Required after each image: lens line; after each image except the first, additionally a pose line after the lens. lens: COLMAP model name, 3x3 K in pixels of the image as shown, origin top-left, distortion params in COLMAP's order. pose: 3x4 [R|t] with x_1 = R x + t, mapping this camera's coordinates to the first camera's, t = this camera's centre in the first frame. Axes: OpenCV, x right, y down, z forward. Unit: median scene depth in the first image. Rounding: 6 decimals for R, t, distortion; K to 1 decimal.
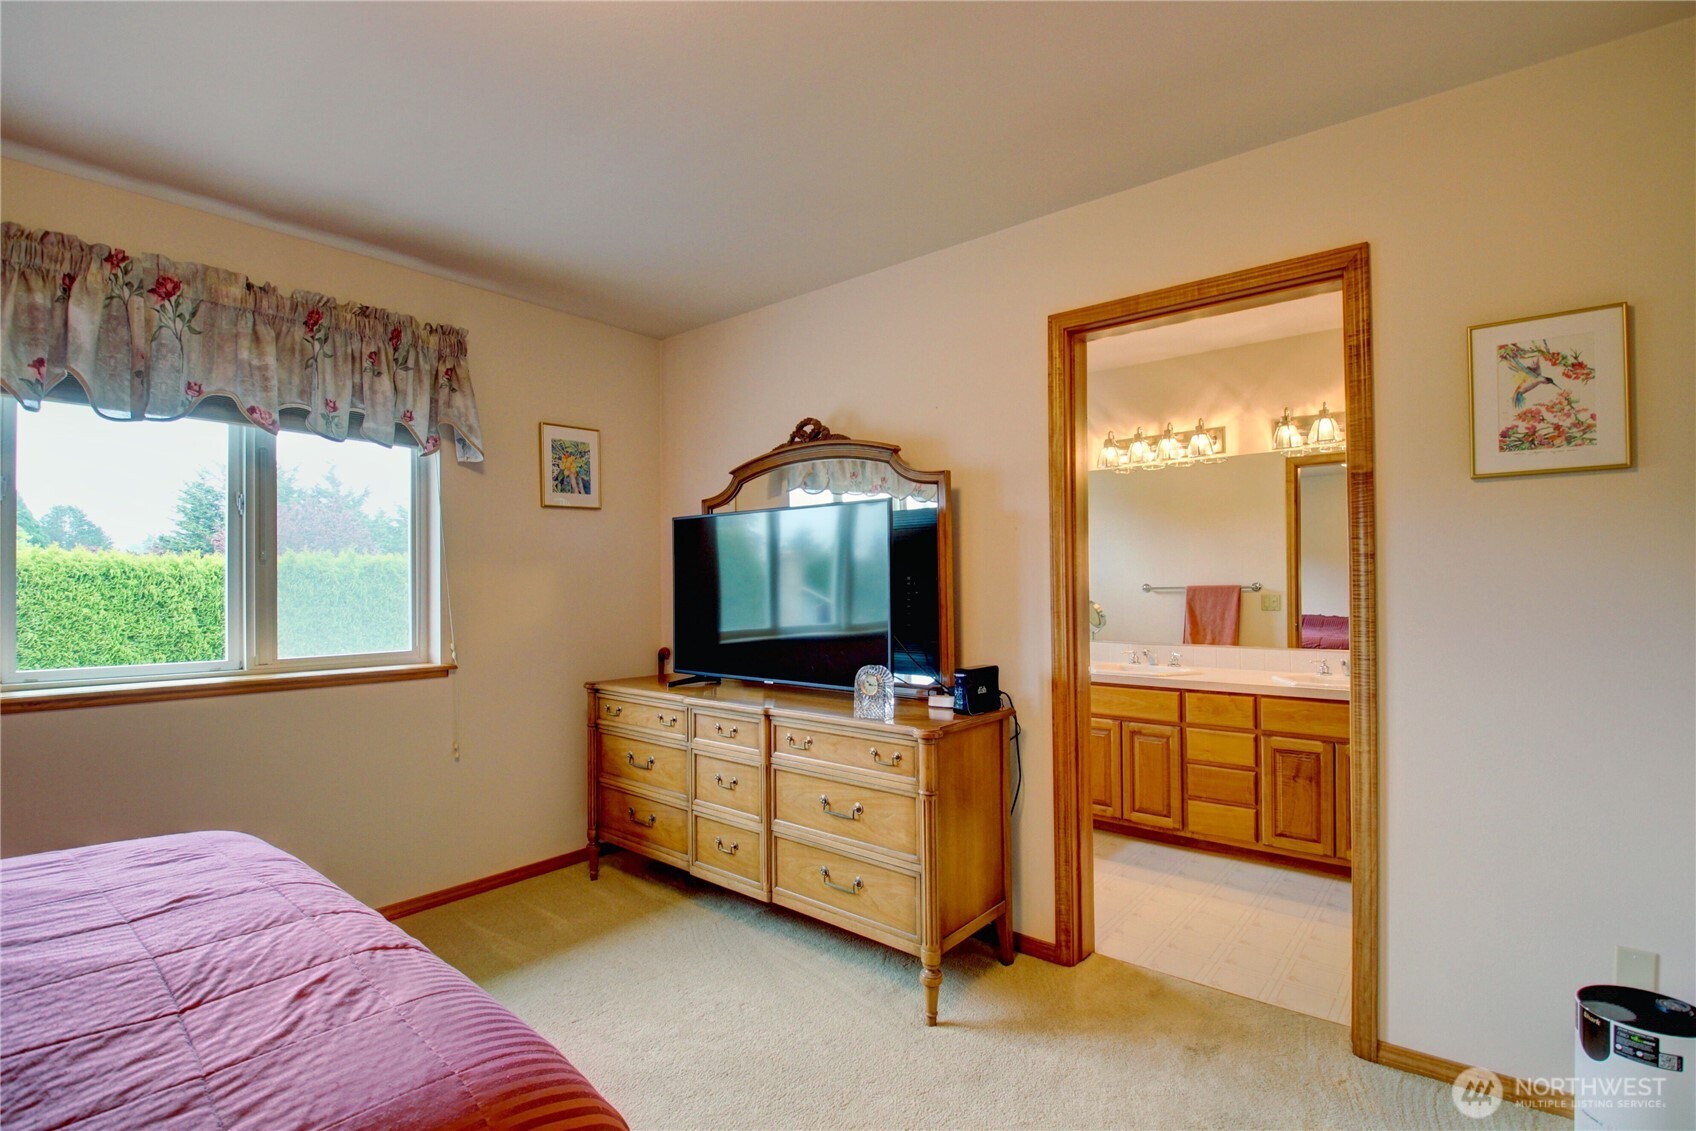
lens RADIAL K [[792.5, 0, 852.3], [0, 792.5, 564.4], [0, 0, 1]] dist [0.005161, -0.017650]
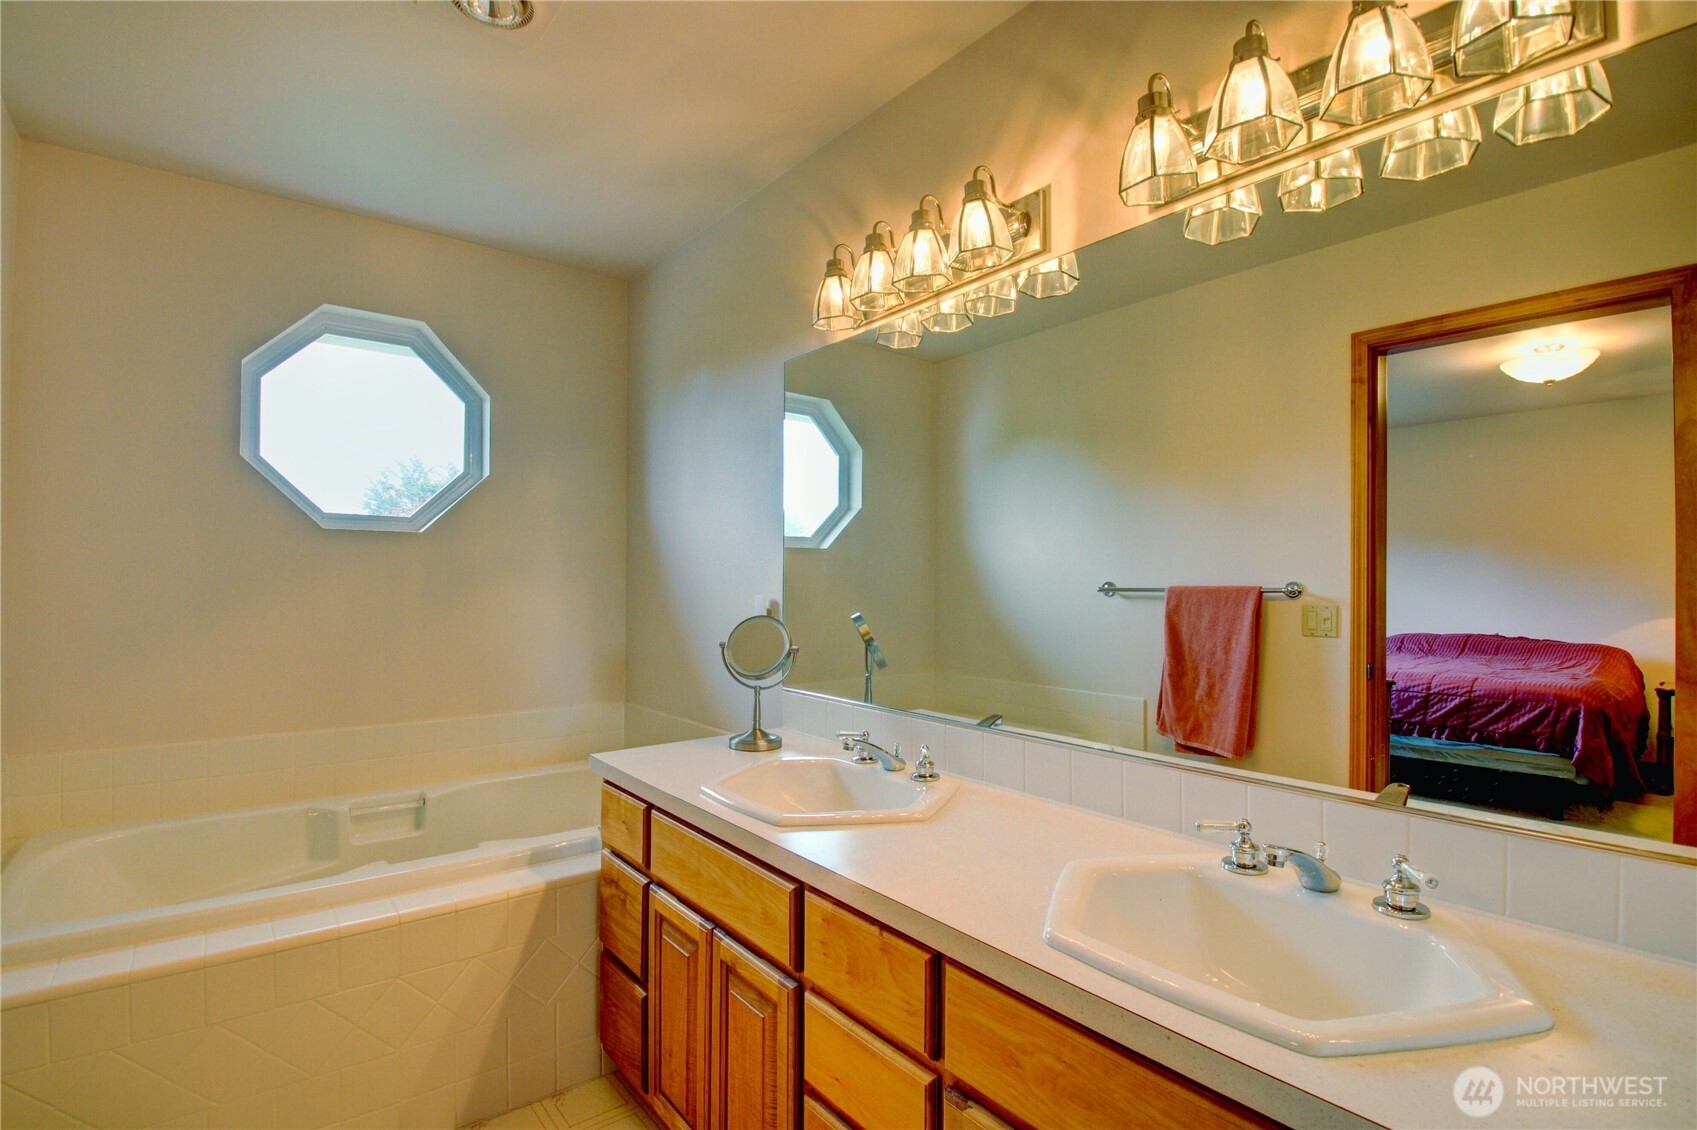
lens RADIAL K [[793.0, 0, 841.2], [0, 793.0, 577.2], [0, 0, 1]] dist [0.005161, -0.017650]
pose [[0.976497, 0.009568, -0.215318, 0.335003], [-0.004307, 0.999681, 0.024888, 0.008141], [0.215487, -0.023376, 0.976227, 0.432244]]
